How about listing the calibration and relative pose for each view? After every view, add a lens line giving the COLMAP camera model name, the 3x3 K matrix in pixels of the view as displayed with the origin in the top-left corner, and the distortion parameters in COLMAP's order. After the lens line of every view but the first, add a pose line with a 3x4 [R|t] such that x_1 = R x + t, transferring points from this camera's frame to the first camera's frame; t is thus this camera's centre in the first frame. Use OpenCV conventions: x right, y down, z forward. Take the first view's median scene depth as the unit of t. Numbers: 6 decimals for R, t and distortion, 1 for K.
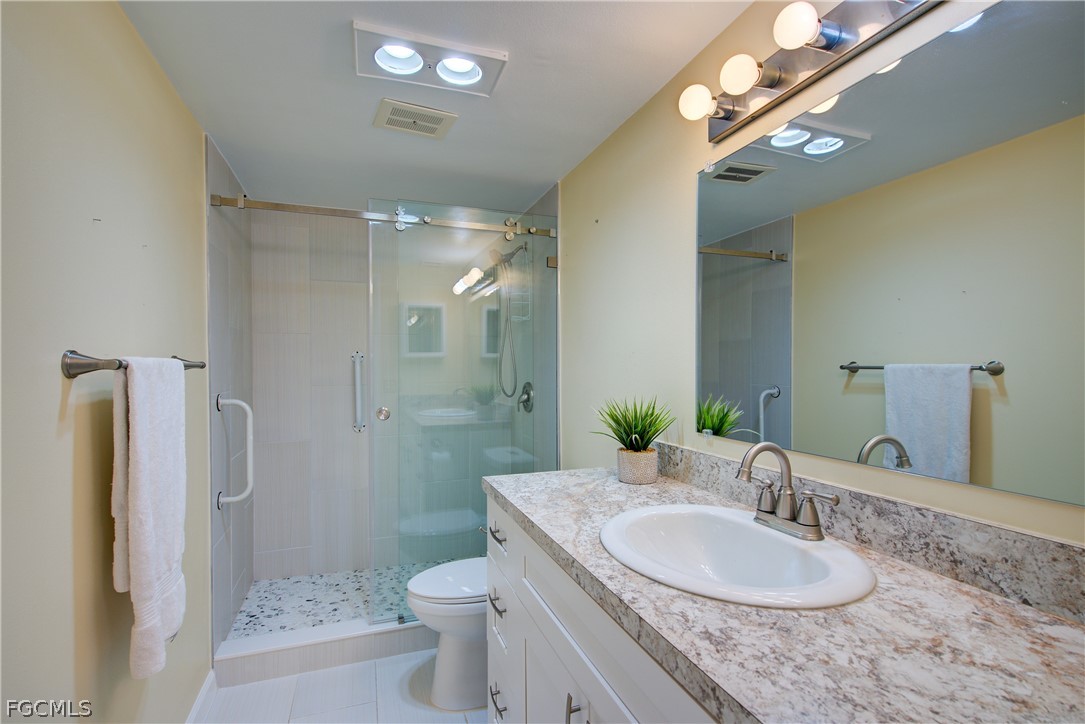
lens RADIAL K [[504.1, 0, 544.2], [0, 504.1, 364.2], [0, 0, 1]] dist [-0.005899, 0.000133]
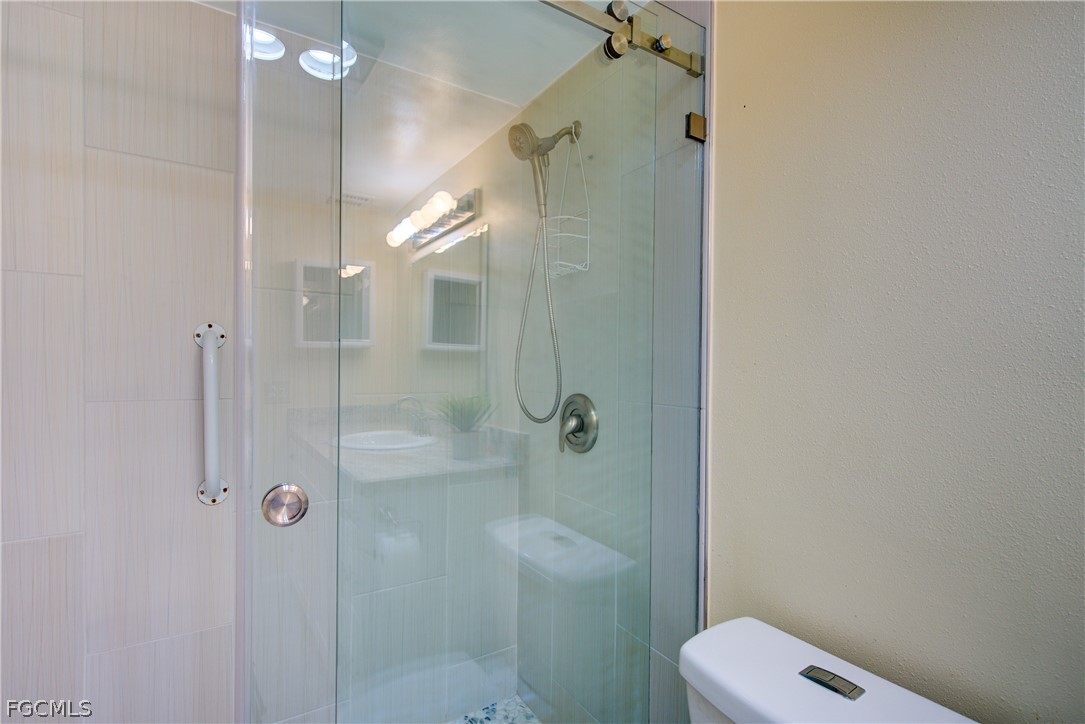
lens RADIAL K [[504.1, 0, 541.3], [0, 504.1, 365.4], [0, 0, 1]] dist [-0.005899, 0.000133]
pose [[0.978434, 0.011061, 0.206262, -0.166664], [-0.012042, 0.999921, 0.003498, 0.006169], [-0.206207, -0.005906, 0.978491, 0.479475]]
